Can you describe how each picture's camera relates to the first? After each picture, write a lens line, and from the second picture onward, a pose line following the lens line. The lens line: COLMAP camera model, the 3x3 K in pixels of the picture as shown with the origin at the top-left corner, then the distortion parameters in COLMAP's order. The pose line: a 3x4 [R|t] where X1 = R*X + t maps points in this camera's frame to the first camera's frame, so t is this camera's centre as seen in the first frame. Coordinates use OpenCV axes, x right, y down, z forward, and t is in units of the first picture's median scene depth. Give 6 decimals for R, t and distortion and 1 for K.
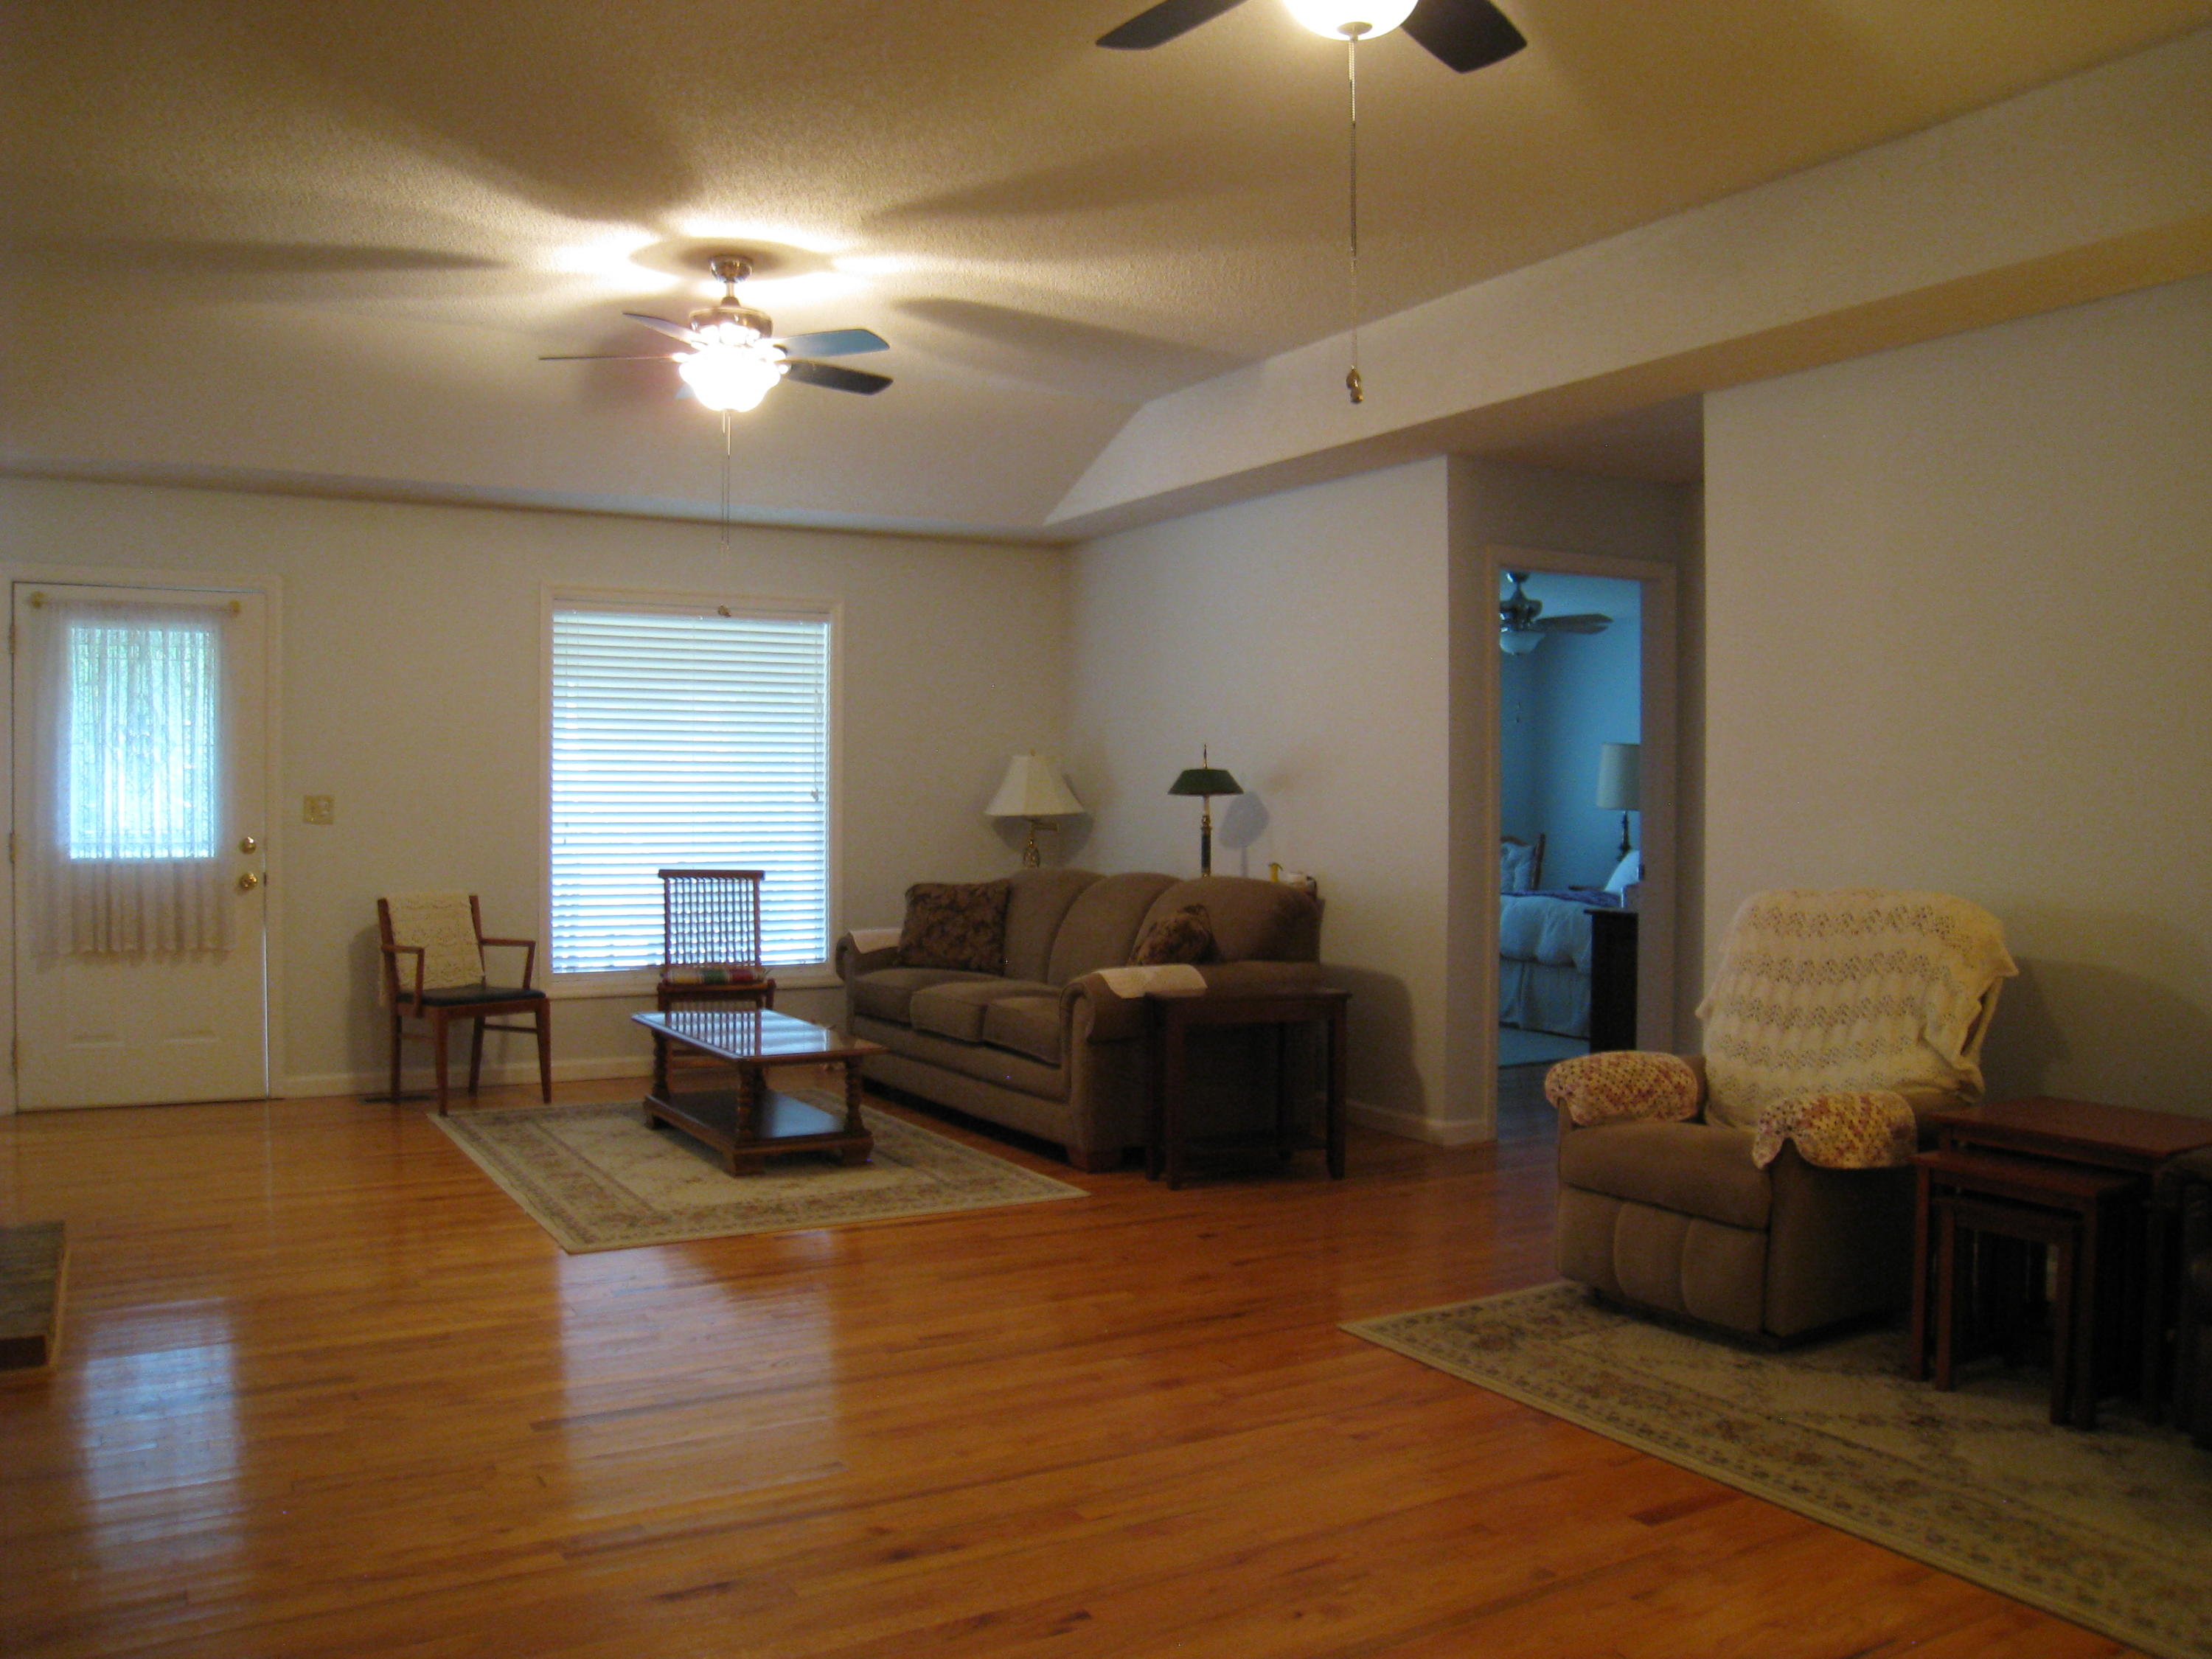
lens RADIAL K [[1831.5, 0, 1124.1], [0, 1831.5, 830.4], [0, 0, 1]] dist [-0.161699, 0.102779]
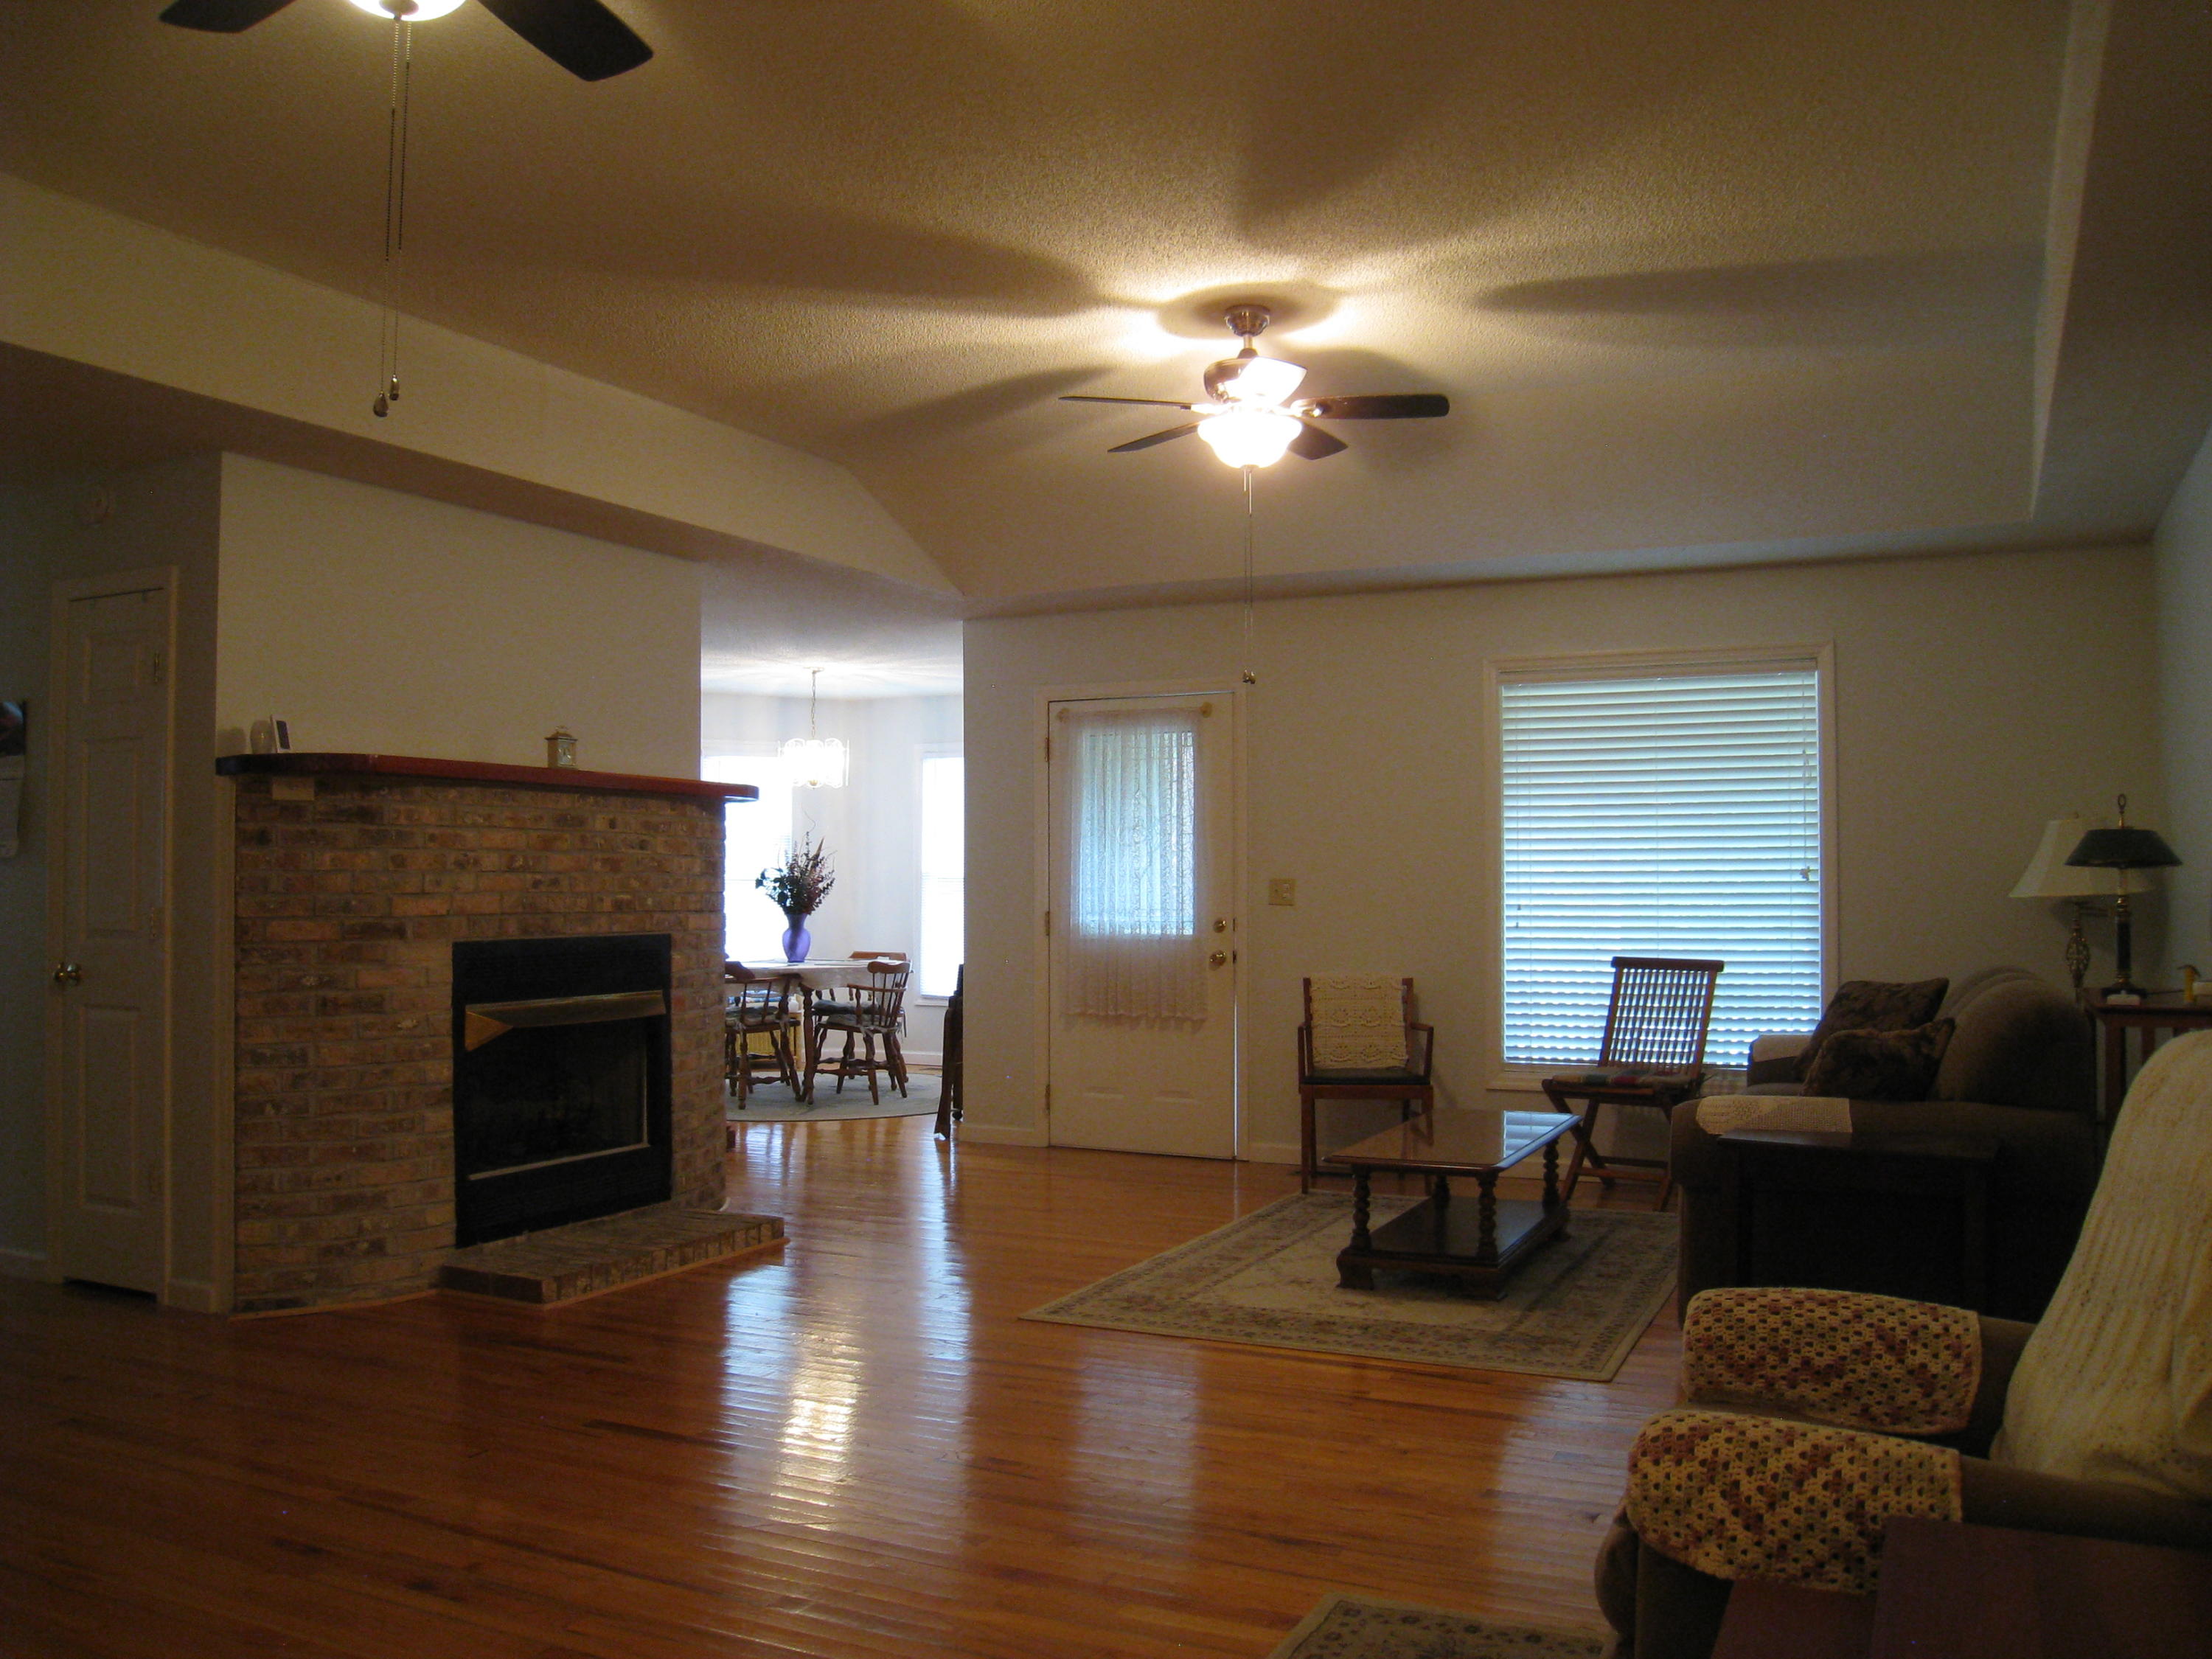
lens RADIAL K [[1831.5, 0, 1124.1], [0, 1831.5, 830.4], [0, 0, 1]] dist [-0.161699, 0.102779]
pose [[0.563524, -0.030413, -0.825540, 0.414096], [-0.011665, 0.998929, -0.044764, 0.001535], [0.826017, 0.034855, 0.562566, 0.322511]]
